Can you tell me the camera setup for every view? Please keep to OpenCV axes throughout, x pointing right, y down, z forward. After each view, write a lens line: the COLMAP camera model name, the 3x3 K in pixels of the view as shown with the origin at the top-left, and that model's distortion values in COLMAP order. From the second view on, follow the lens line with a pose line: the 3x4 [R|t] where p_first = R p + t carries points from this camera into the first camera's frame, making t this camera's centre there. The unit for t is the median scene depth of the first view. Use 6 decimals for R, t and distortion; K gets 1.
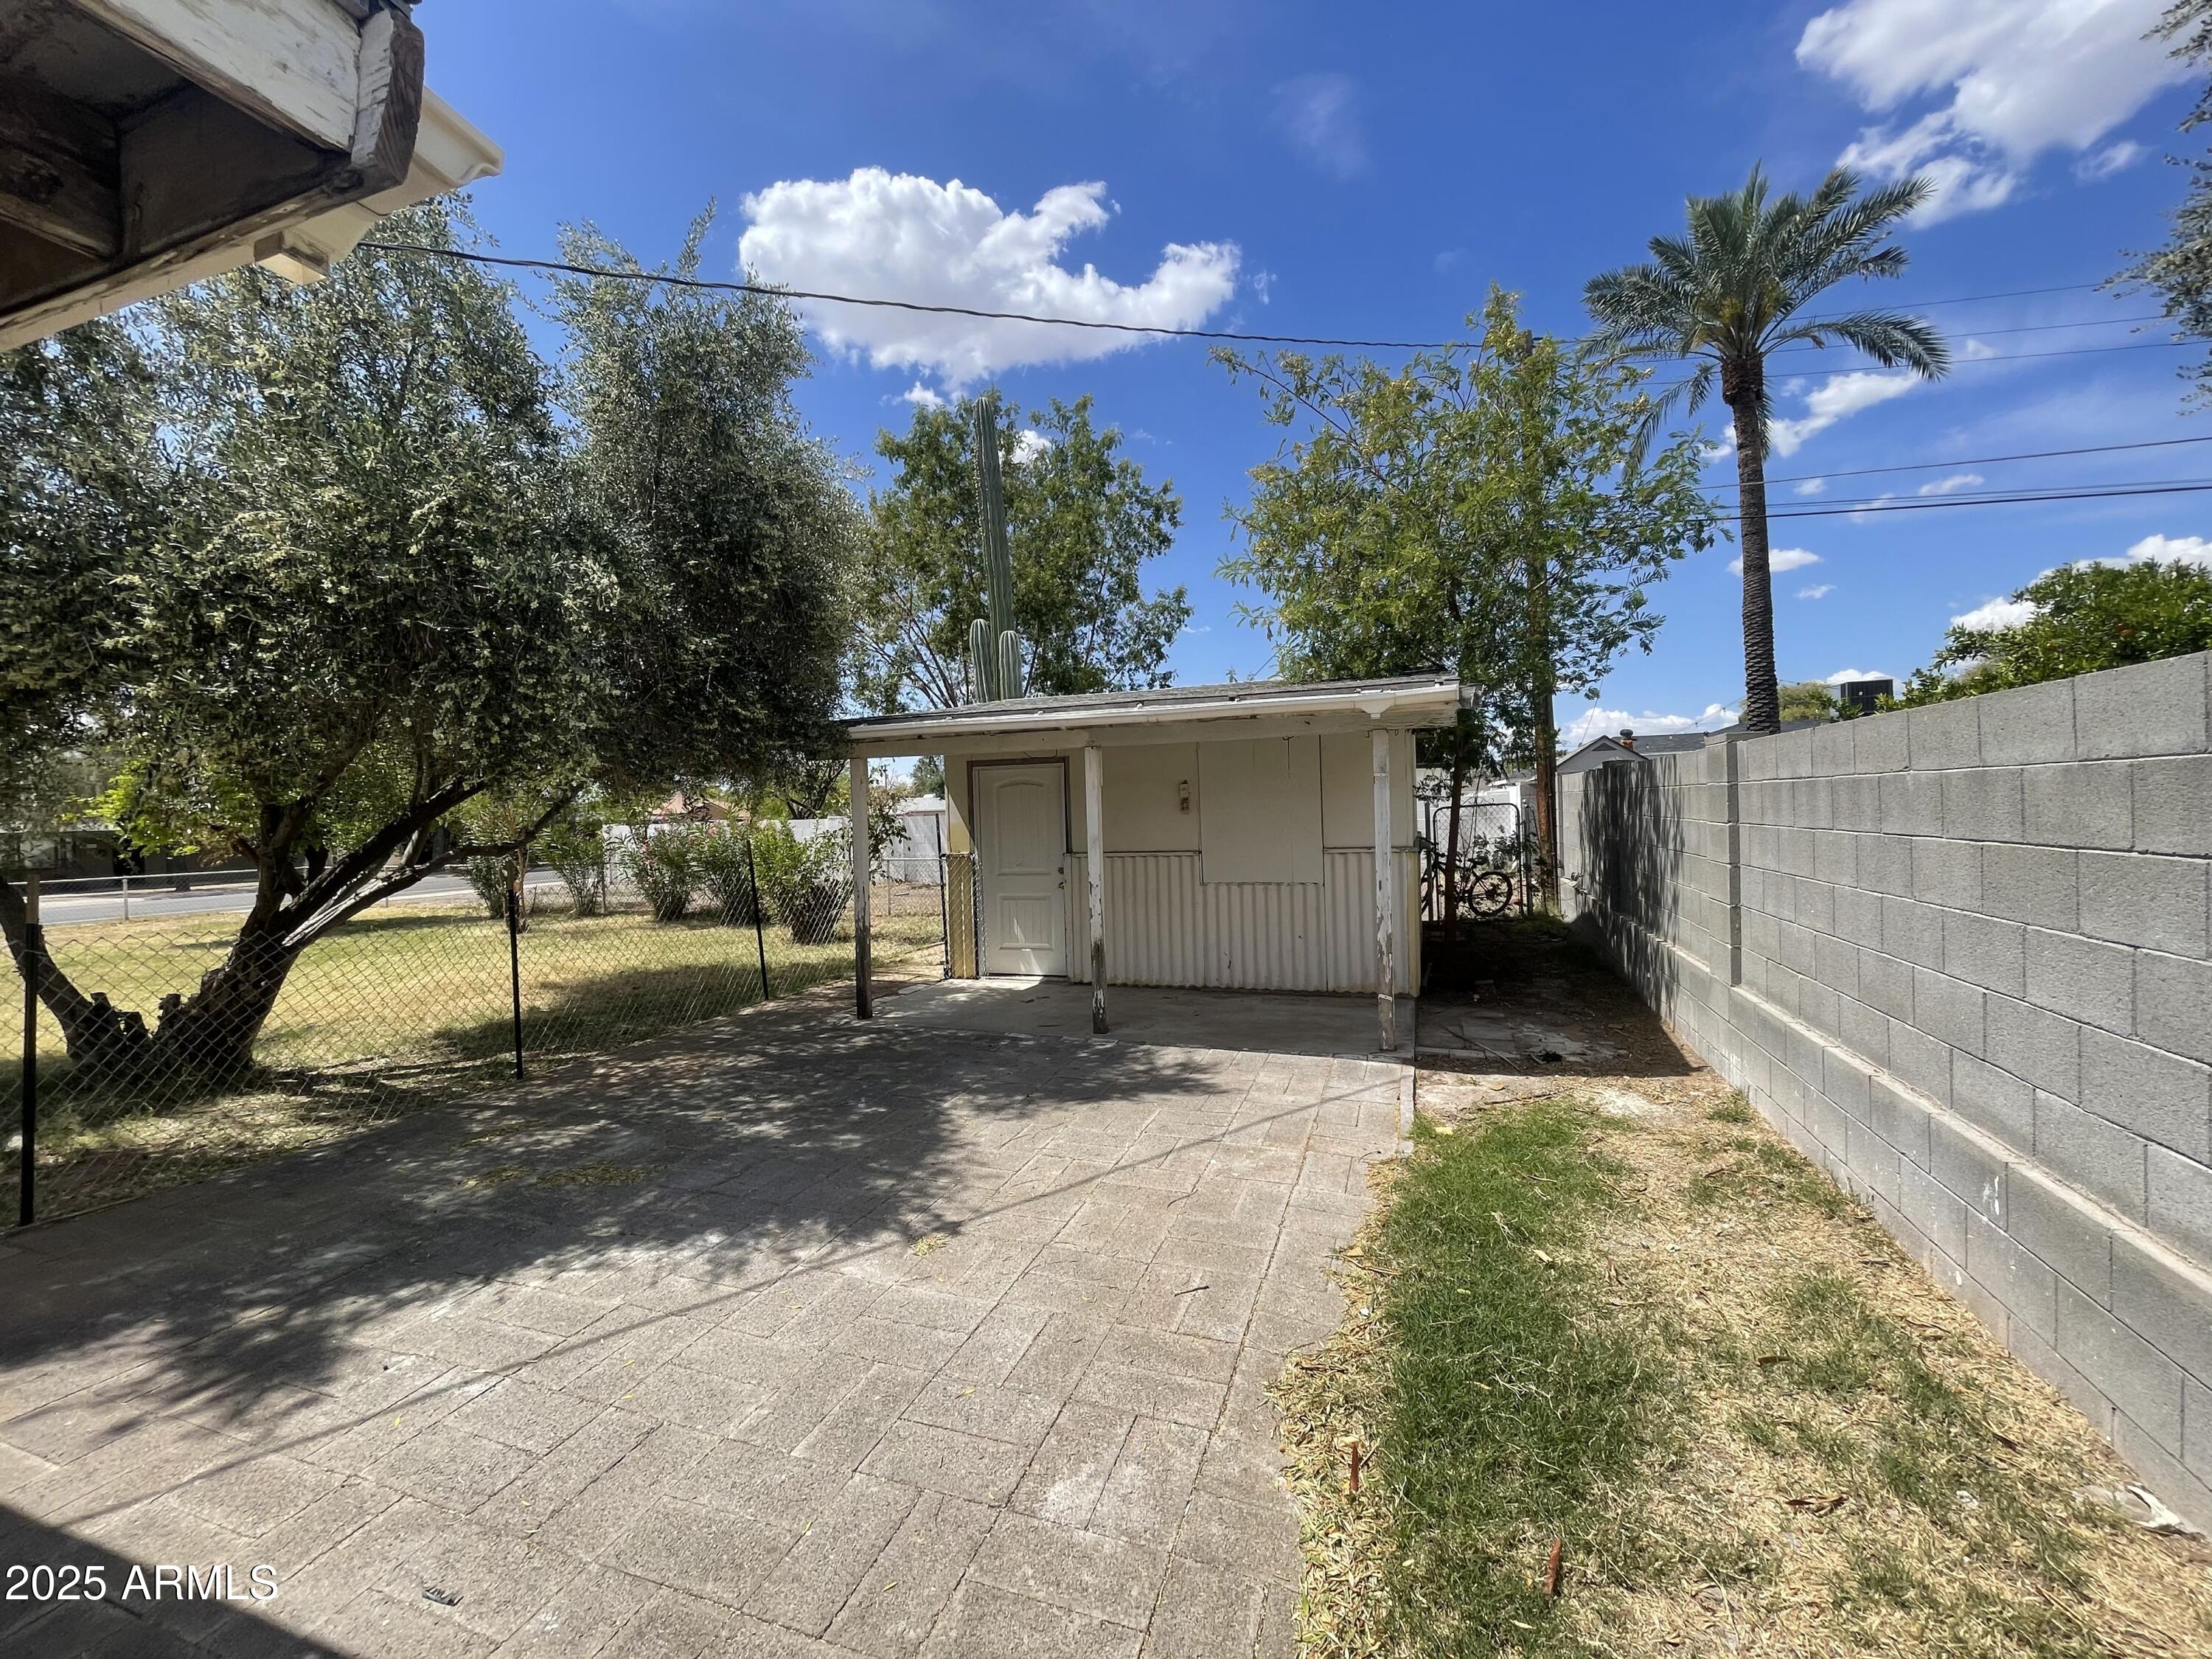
lens RADIAL K [[891.9, 0, 1104.7], [0, 891.9, 815.8], [0, 0, 1]] dist [-0.000062, -0.000353]
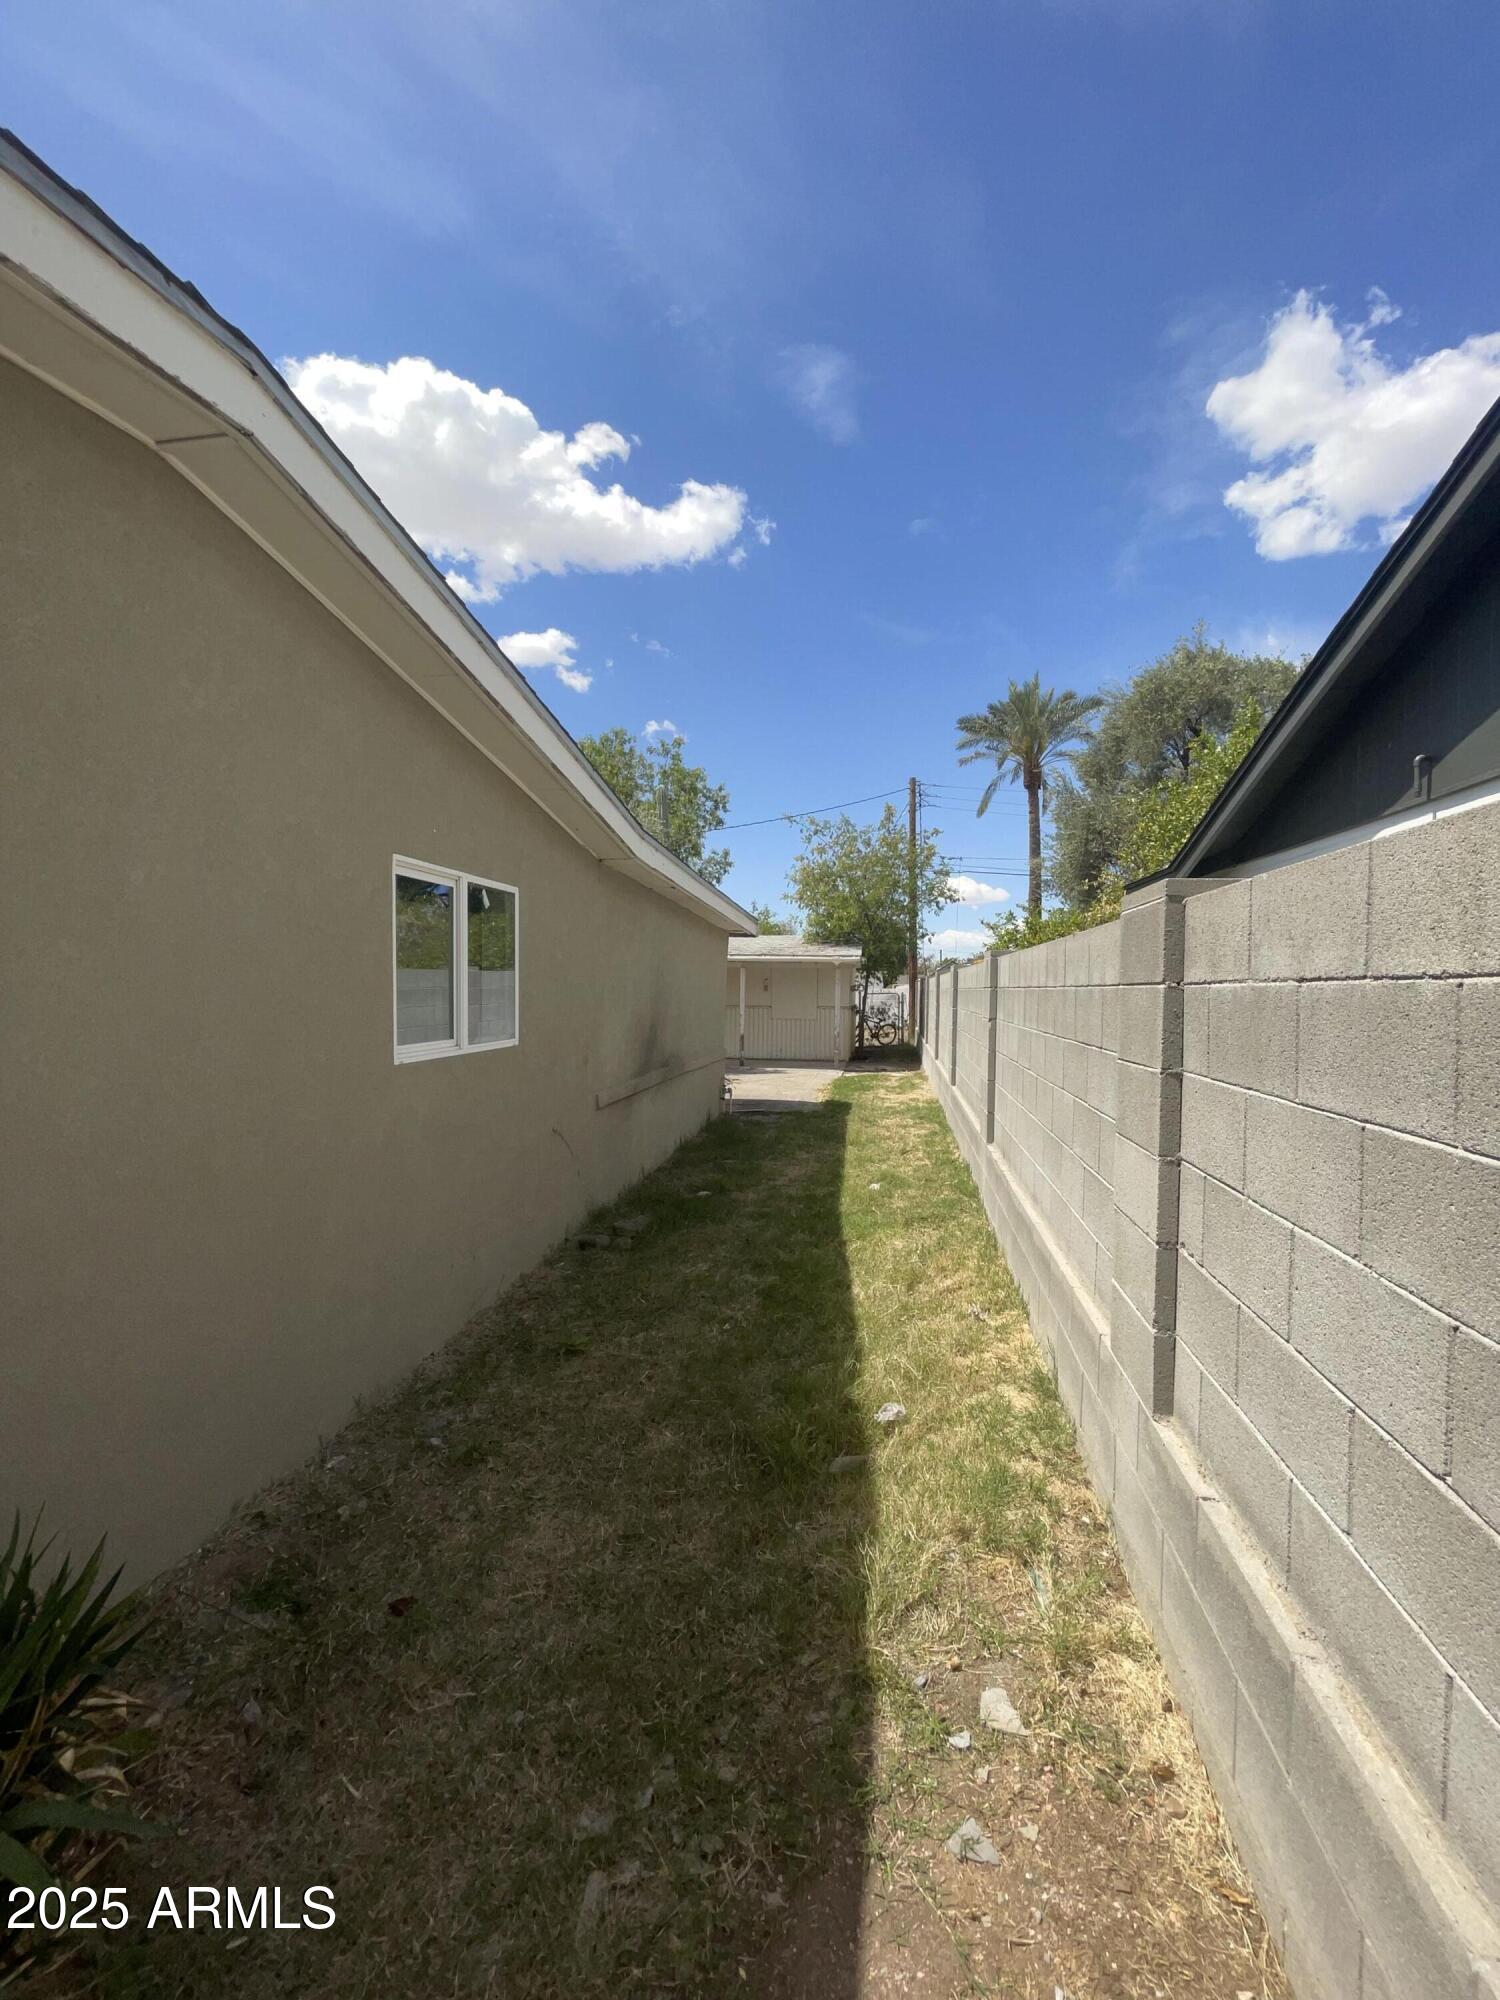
lens RADIAL K [[806.4, 0, 750.0], [0, 806.4, 1000.0], [0, 0, 1]] dist [-0.000062, -0.000353]
pose [[0.979363, 0.047005, 0.196568, -0.221054], [-0.054031, 0.998072, 0.030534, -0.043600], [-0.194754, -0.040525, 0.980015, -0.684695]]
